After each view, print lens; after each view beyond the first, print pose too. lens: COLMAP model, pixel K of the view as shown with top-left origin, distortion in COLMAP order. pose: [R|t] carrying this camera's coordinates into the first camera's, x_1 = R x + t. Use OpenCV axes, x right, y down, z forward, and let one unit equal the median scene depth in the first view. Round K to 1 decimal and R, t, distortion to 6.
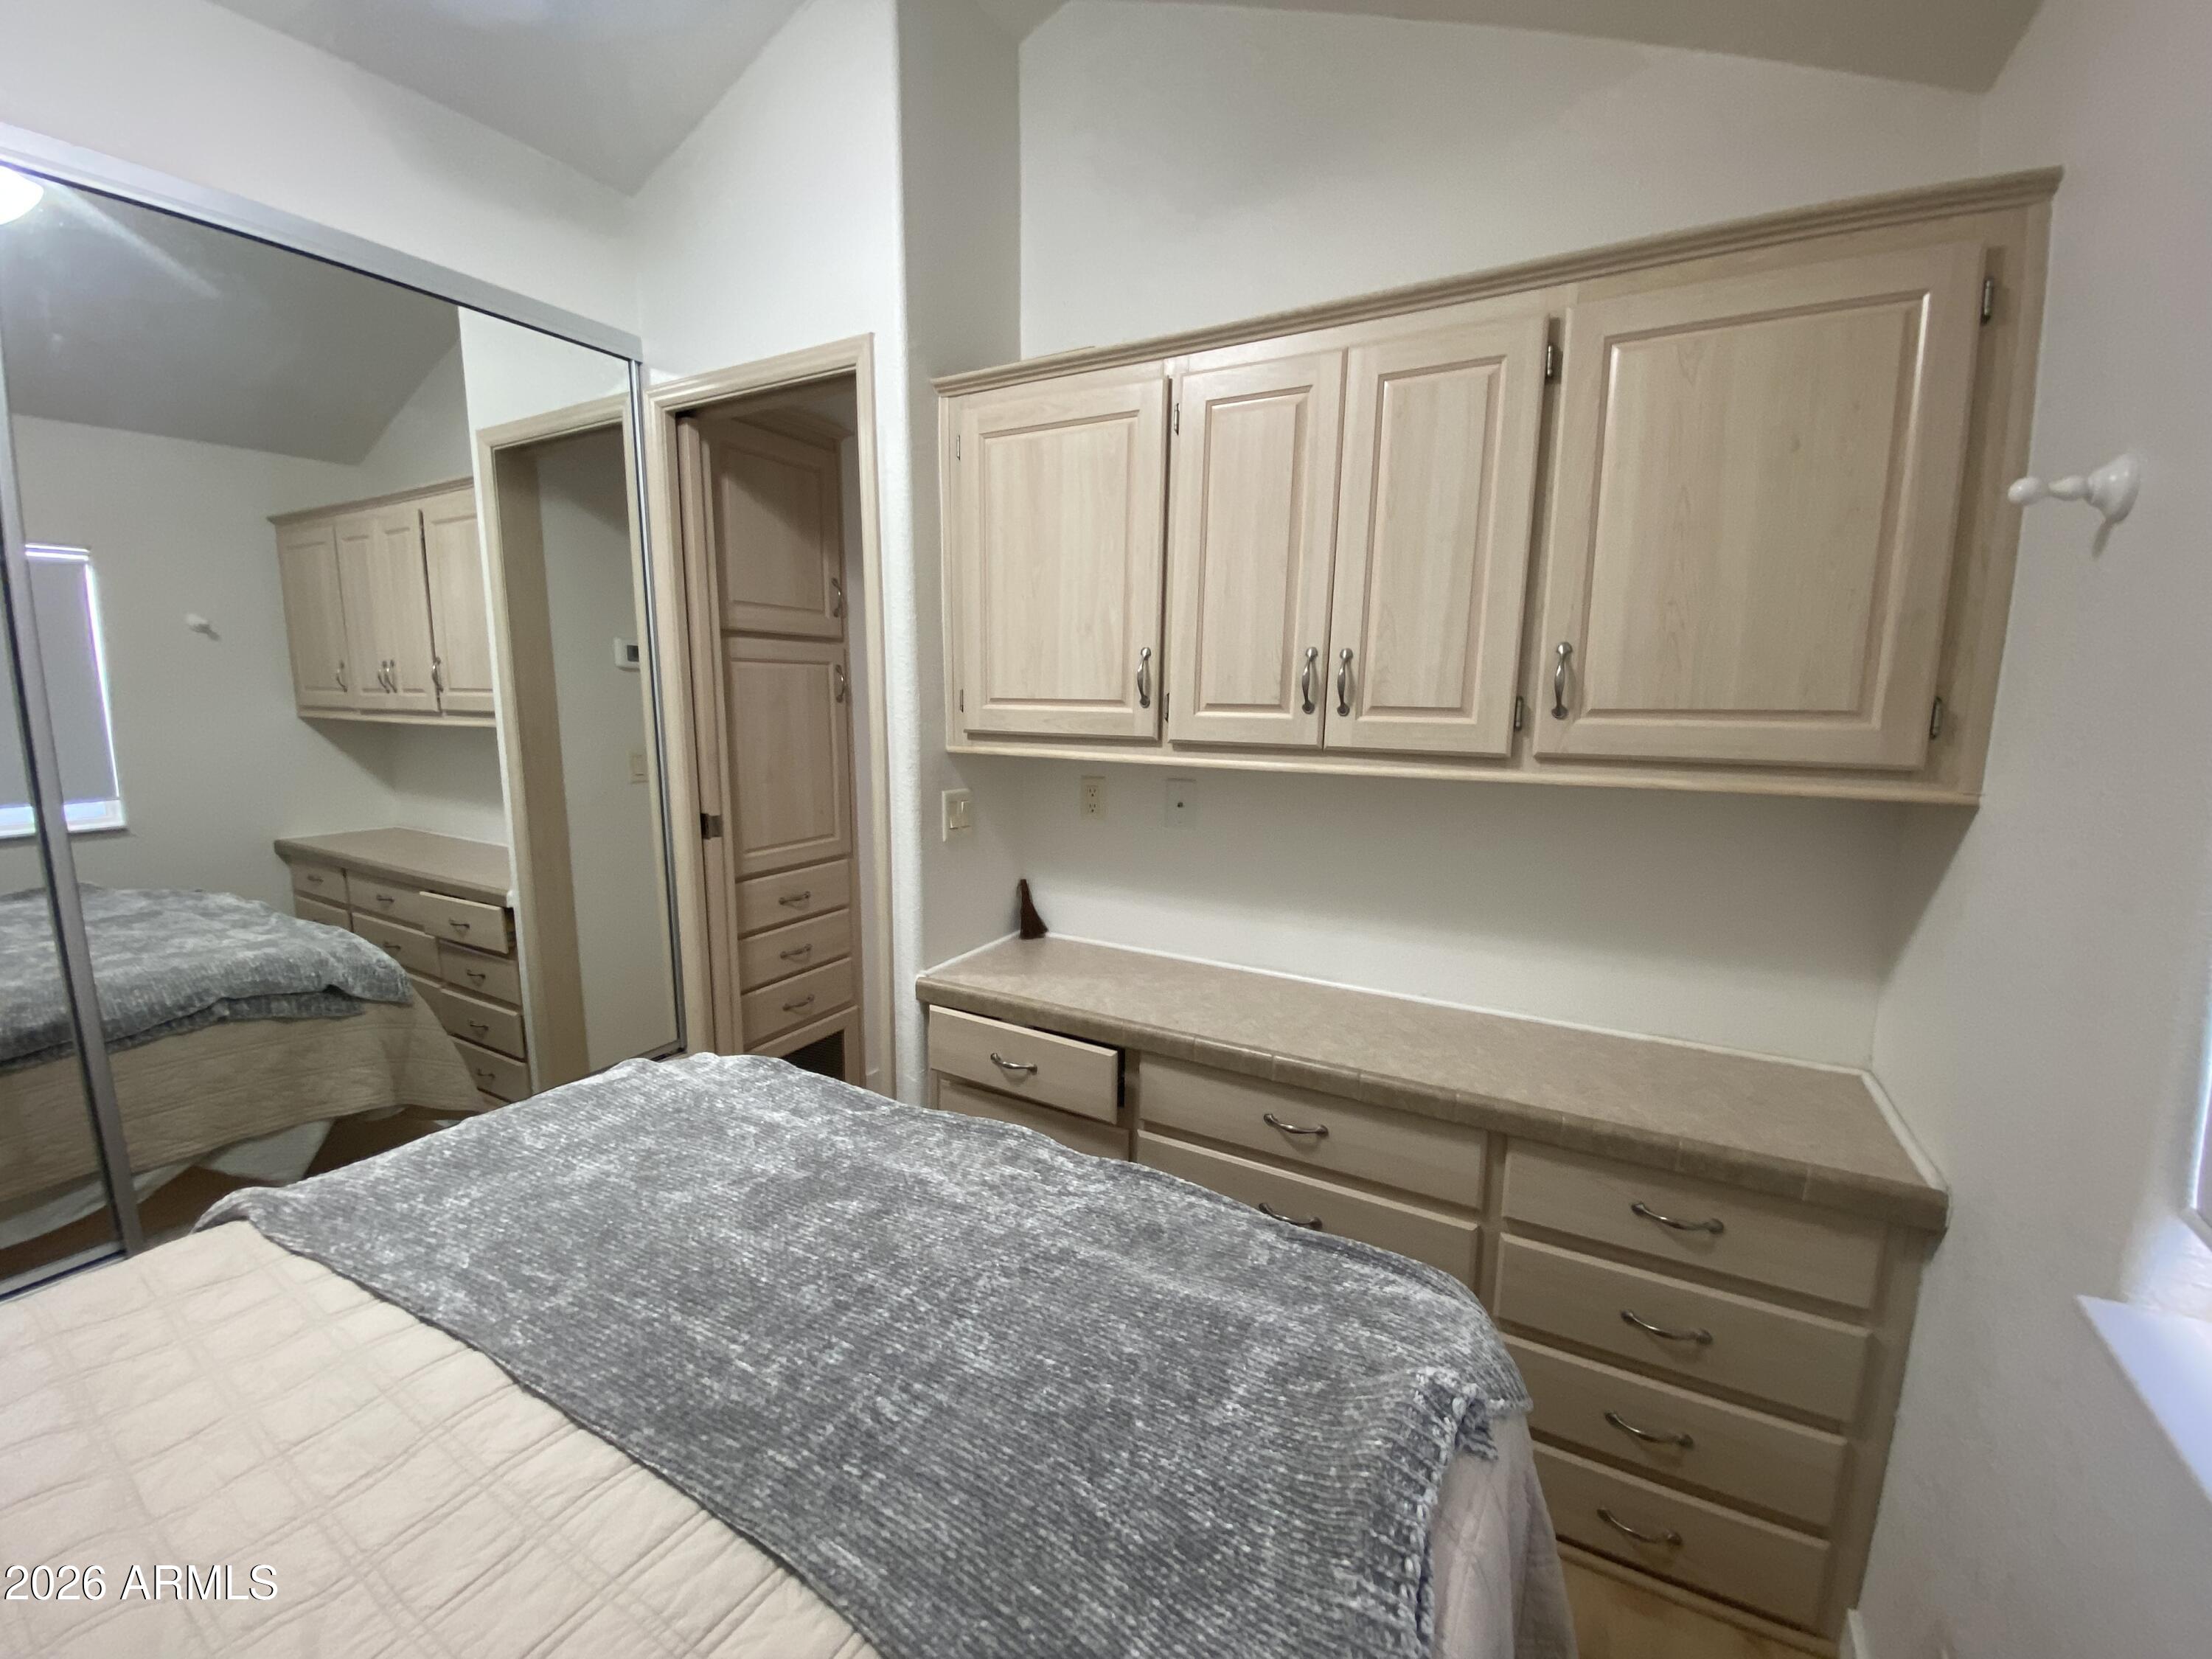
lens RADIAL K [[896.9, 0, 1109.1], [0, 896.9, 821.5], [0, 0, 1]] dist [0.044738, -0.033033]
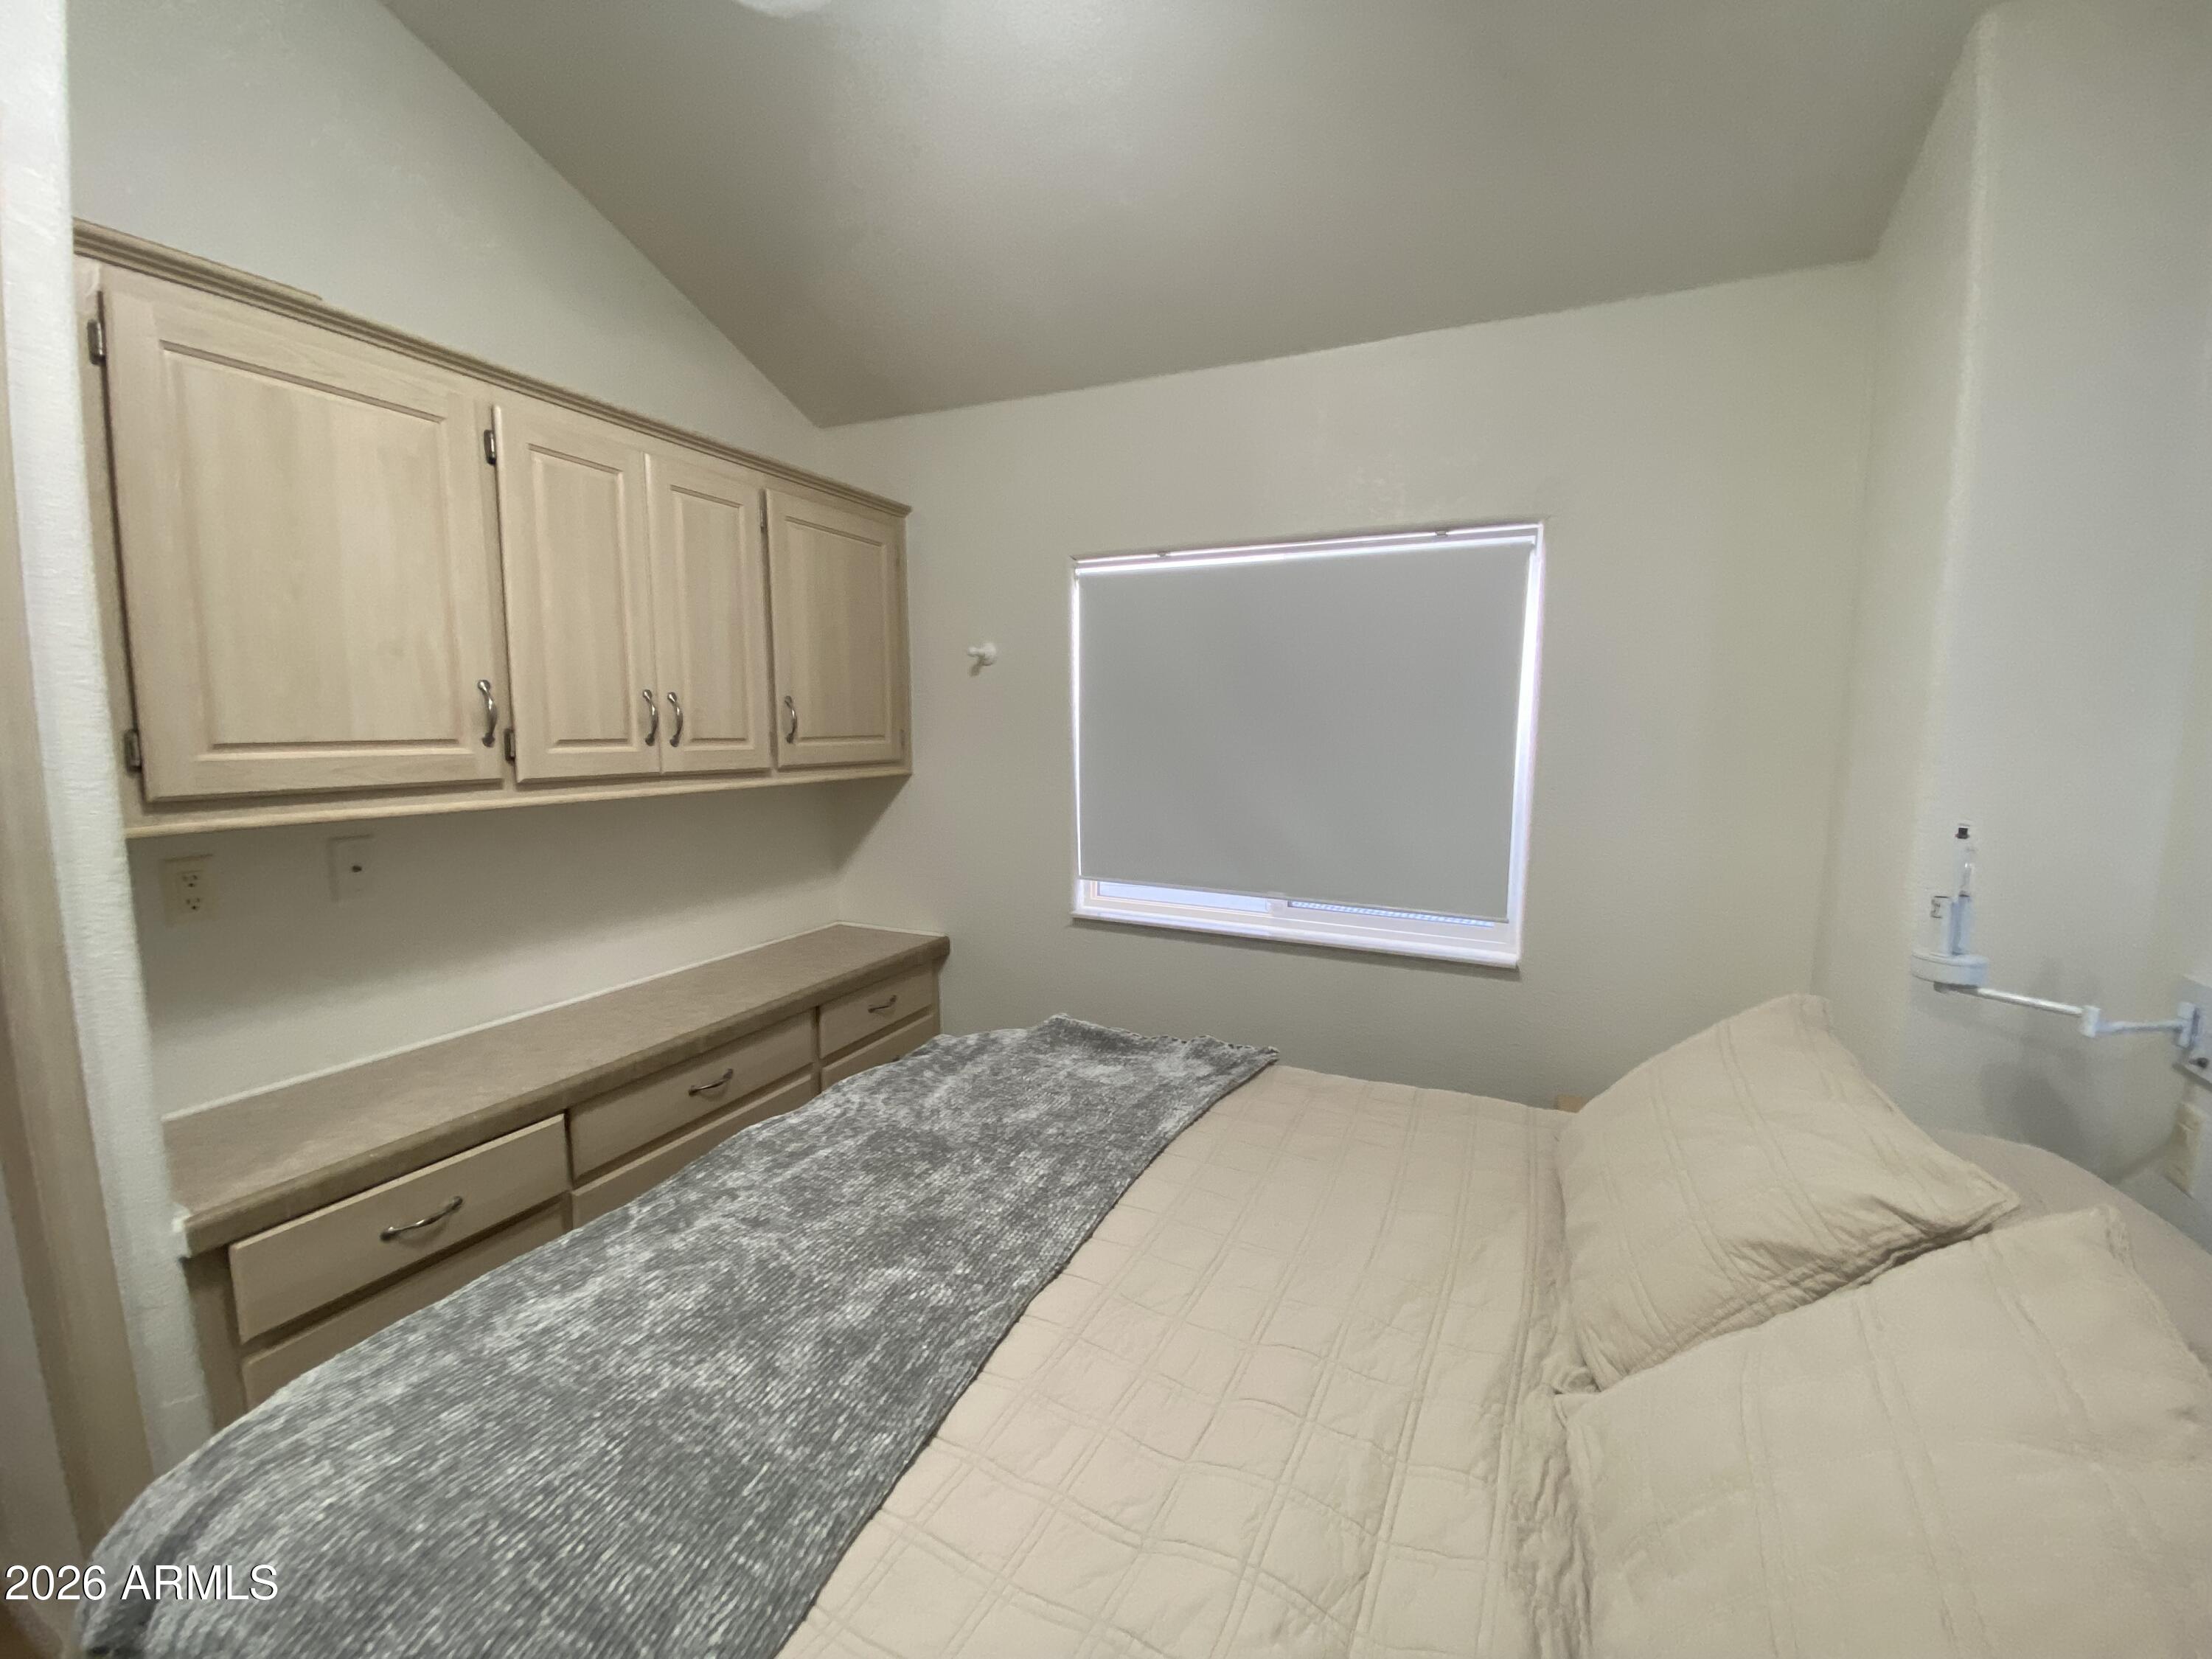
lens RADIAL K [[871.1, 0, 1093.3], [0, 871.1, 828.9], [0, 0, 1]] dist [0.027267, -0.022802]
pose [[-0.049521, -0.124710, 0.990957, -0.943225], [0.149685, 0.980041, 0.130817, -0.075018], [-0.987493, 0.154810, -0.029866, 0.468697]]
